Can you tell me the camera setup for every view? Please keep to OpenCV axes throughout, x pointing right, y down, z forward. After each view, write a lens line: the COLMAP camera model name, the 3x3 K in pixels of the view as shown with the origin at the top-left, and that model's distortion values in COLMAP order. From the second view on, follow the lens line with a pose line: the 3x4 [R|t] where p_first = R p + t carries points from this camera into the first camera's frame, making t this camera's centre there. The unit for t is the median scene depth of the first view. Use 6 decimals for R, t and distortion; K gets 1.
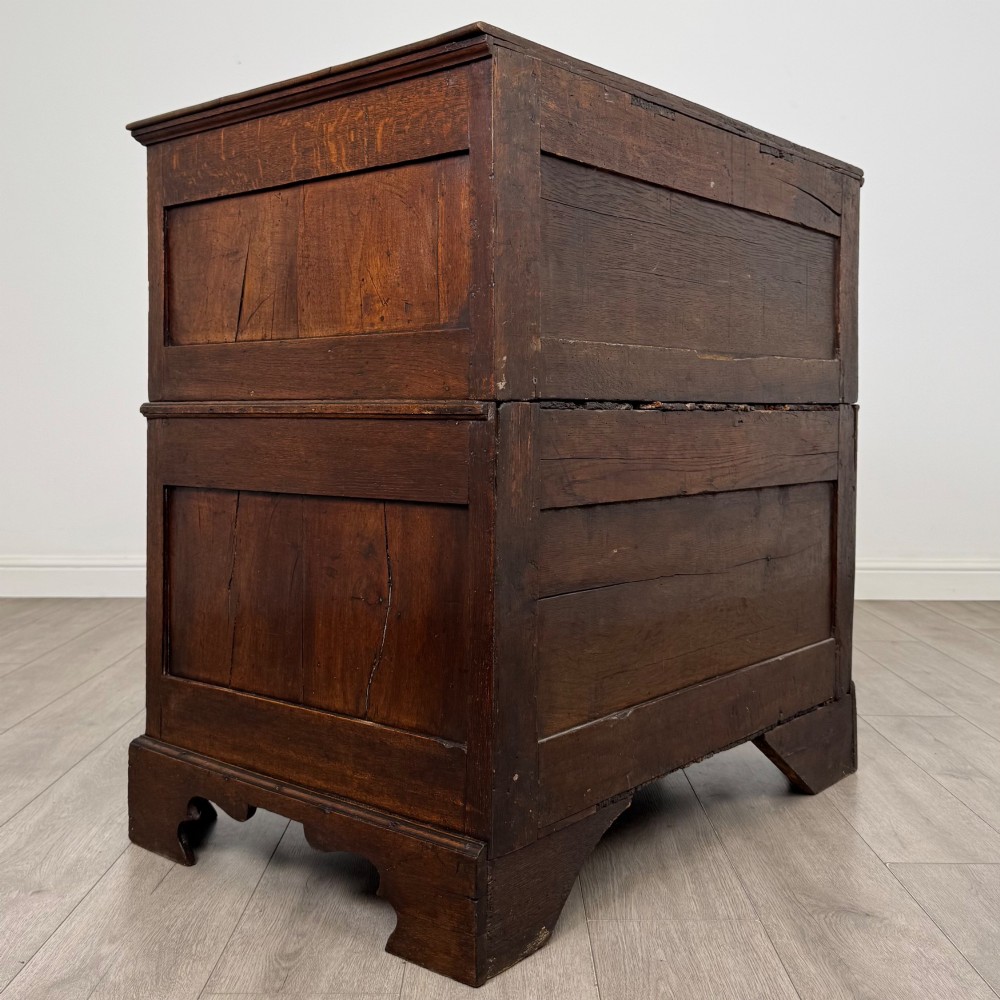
lens RADIAL K [[1105.1, 0, 499.4], [0, 1105.1, 415.5], [0, 0, 1]] dist [0.152588, -0.313604]
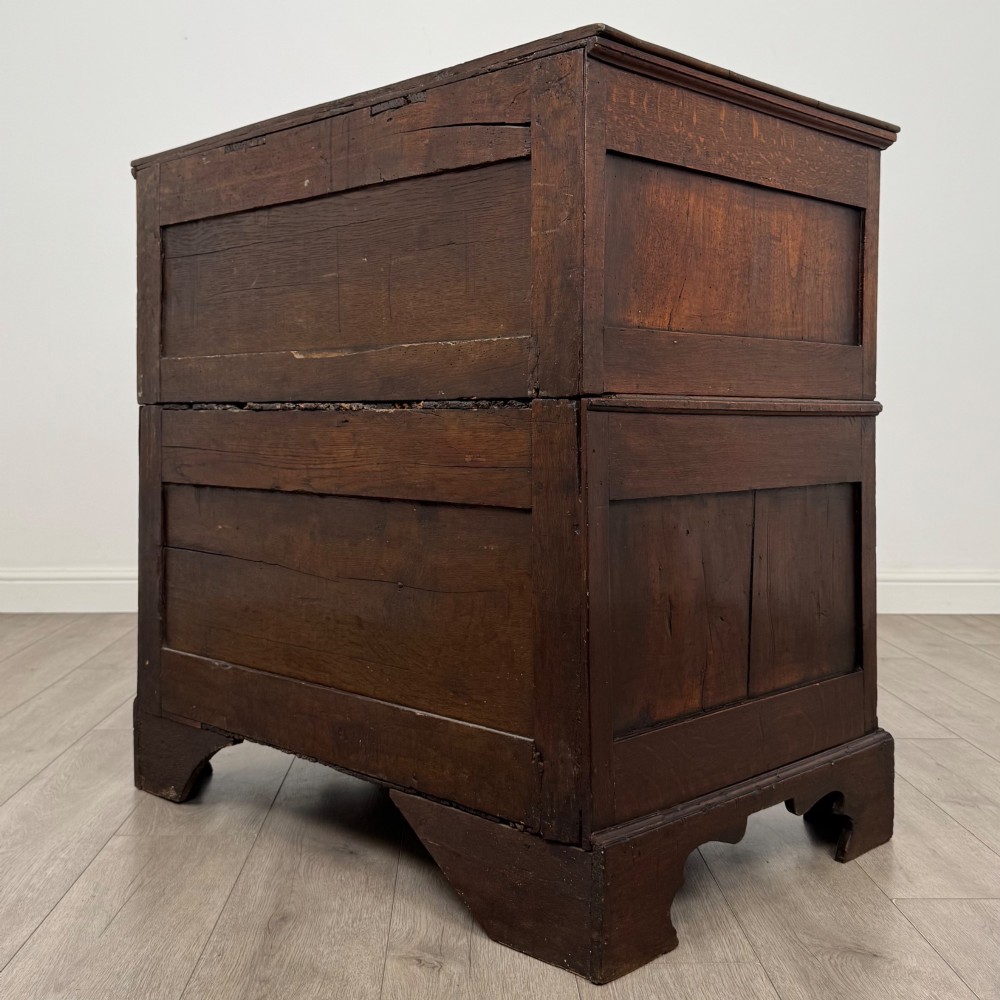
lens RADIAL K [[1223.0, 0, 516.6], [0, 1223.0, 417.4], [0, 0, 1]] dist [0.160620, -0.337154]
pose [[-0.058012, -0.004858, -0.998304, 1.350385], [-0.007541, 0.999962, -0.004428, 0.006038], [0.998287, 0.007271, -0.058047, 1.323468]]
